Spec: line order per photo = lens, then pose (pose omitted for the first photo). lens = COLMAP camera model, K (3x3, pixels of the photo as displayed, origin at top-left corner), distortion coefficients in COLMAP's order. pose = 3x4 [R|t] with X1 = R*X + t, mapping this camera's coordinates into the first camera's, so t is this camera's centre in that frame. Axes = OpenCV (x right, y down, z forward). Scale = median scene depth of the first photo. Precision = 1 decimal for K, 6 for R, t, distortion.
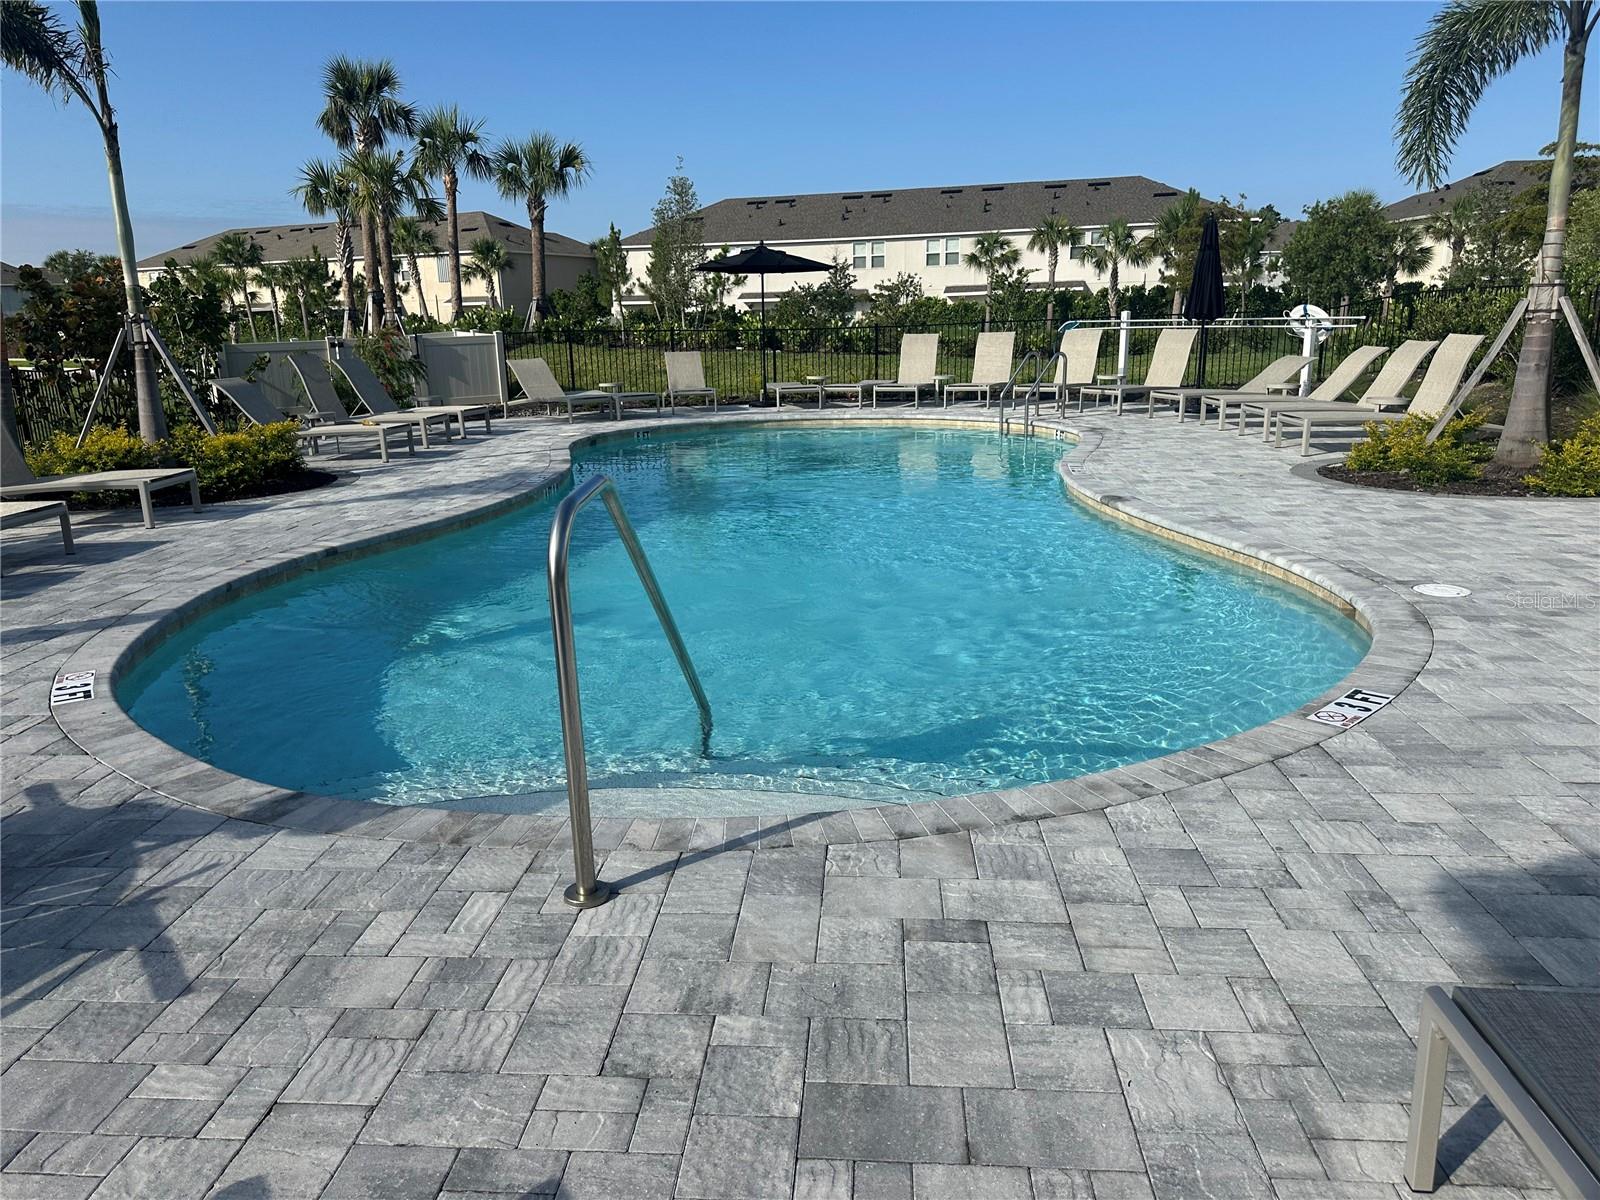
lens RADIAL K [[1144.1, 0, 801.0], [0, 1144.1, 604.1], [0, 0, 1]] dist [-0.007525, -0.006525]
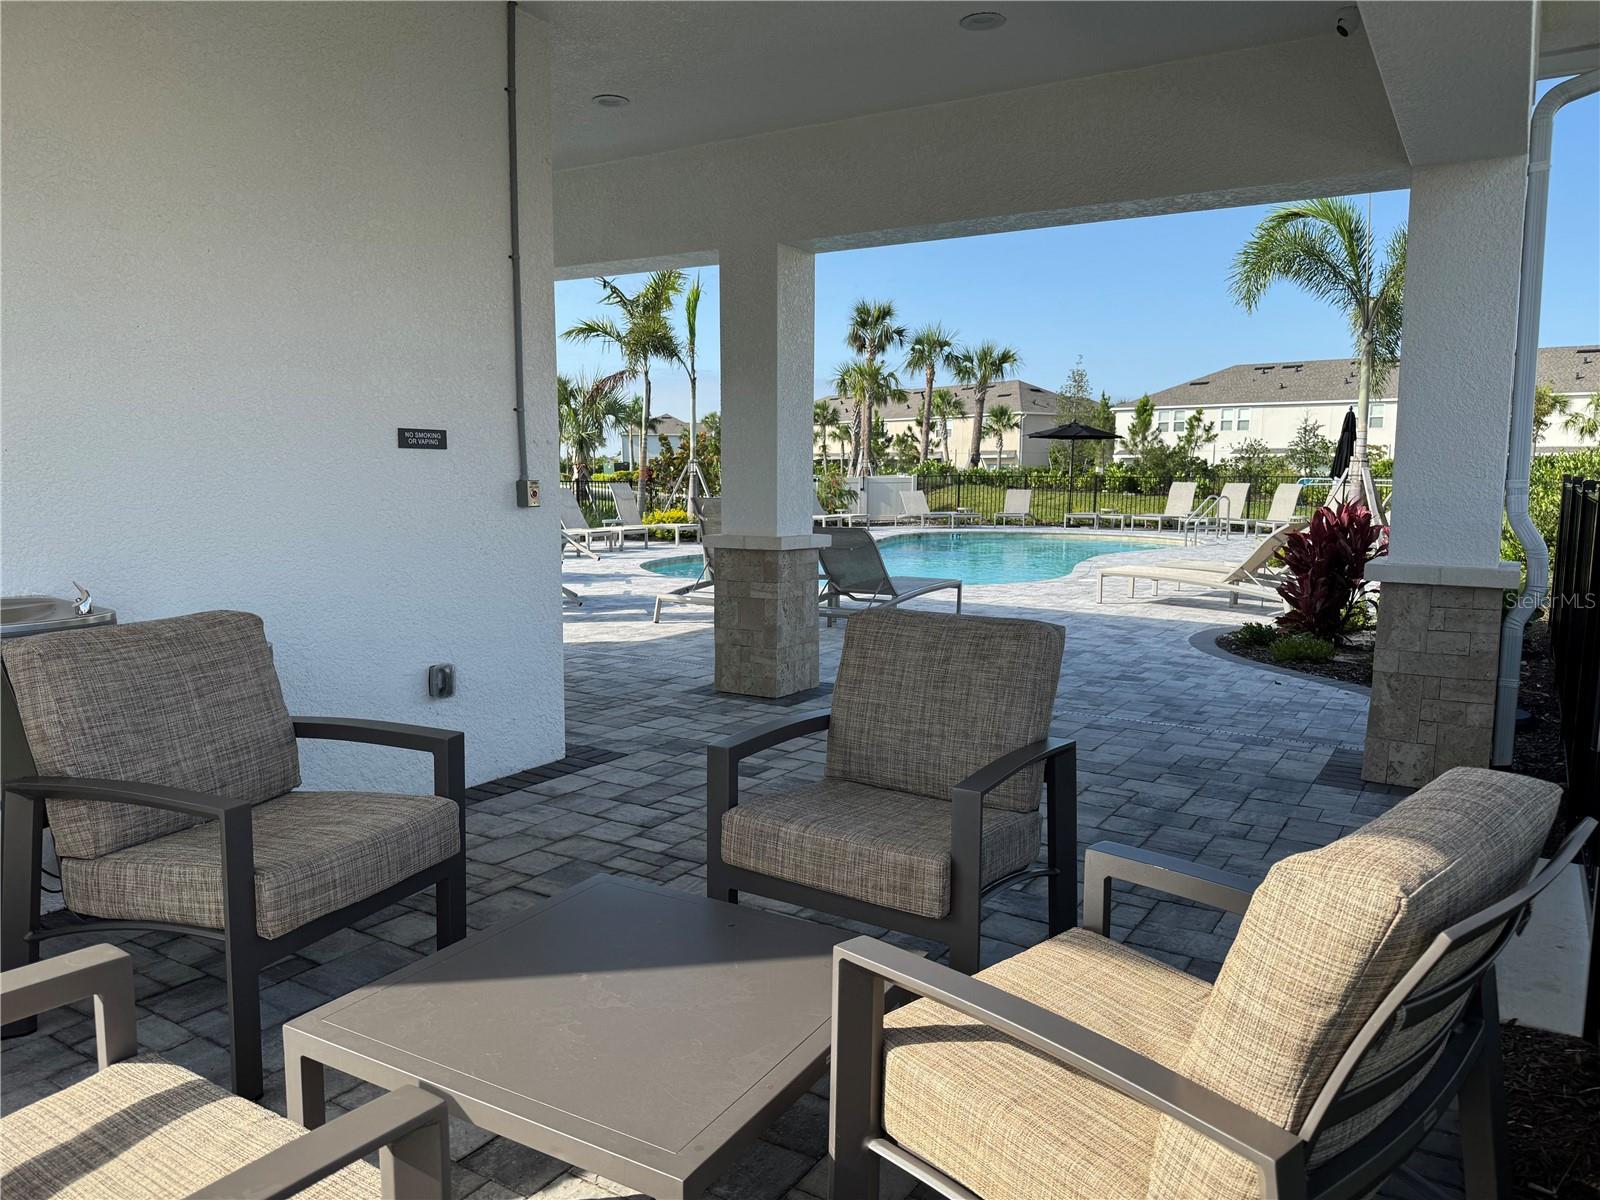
lens RADIAL K [[1133.1, 0, 803.4], [0, 1133.1, 599.4], [0, 0, 1]] dist [0.033674, -0.015461]
pose [[0.884164, 0.073030, -0.461433, 0.239059], [-0.132929, 0.986206, -0.098624, 0.075601], [0.447866, 0.148538, 0.881676, -0.300711]]
